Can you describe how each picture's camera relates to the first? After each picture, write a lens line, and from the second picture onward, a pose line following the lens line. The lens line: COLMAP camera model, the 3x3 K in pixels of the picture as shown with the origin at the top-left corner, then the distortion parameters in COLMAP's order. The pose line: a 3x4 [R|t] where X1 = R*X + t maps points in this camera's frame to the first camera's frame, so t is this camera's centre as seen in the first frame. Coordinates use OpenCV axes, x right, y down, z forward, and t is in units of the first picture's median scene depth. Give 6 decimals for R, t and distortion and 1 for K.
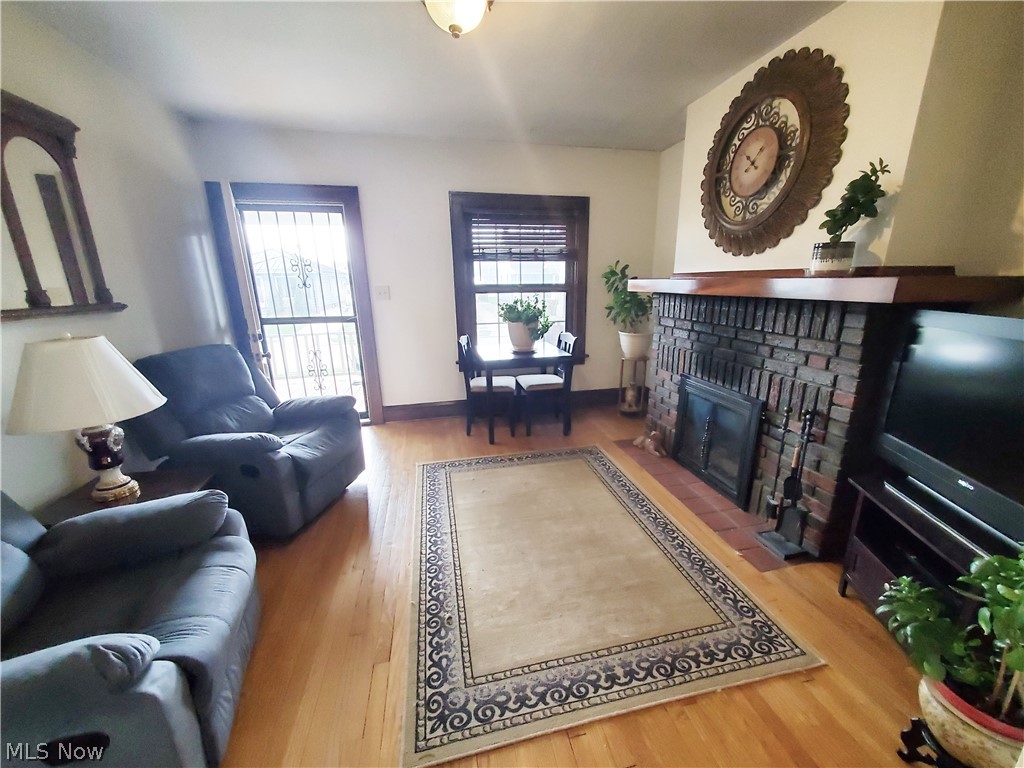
lens RADIAL K [[400.8, 0, 516.6], [0, 400.8, 385.7], [0, 0, 1]] dist [-0.001216, -0.000078]
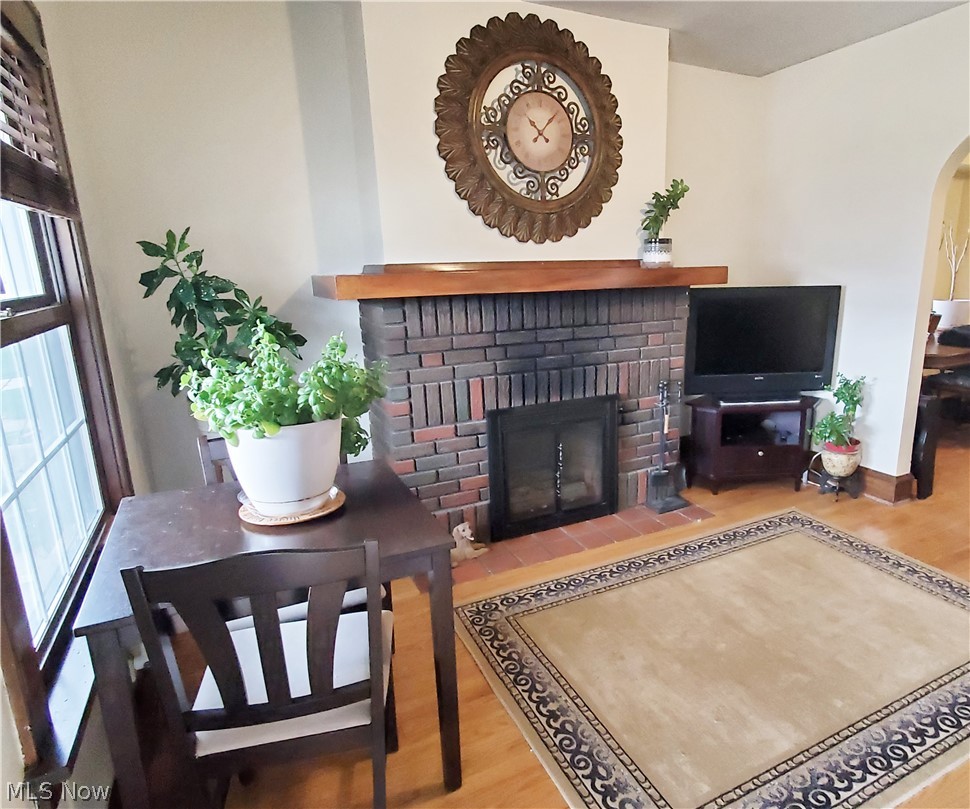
lens RADIAL K [[605.2, 0, 561.8], [0, 605.2, 406.5], [0, 0, 1]] dist [0.005304, 0.004389]
pose [[-0.276012, -0.212403, 0.937391, -0.728247], [0.262023, 0.921709, 0.286001, -0.384481], [-0.924749, 0.324558, -0.198748, 1.407797]]
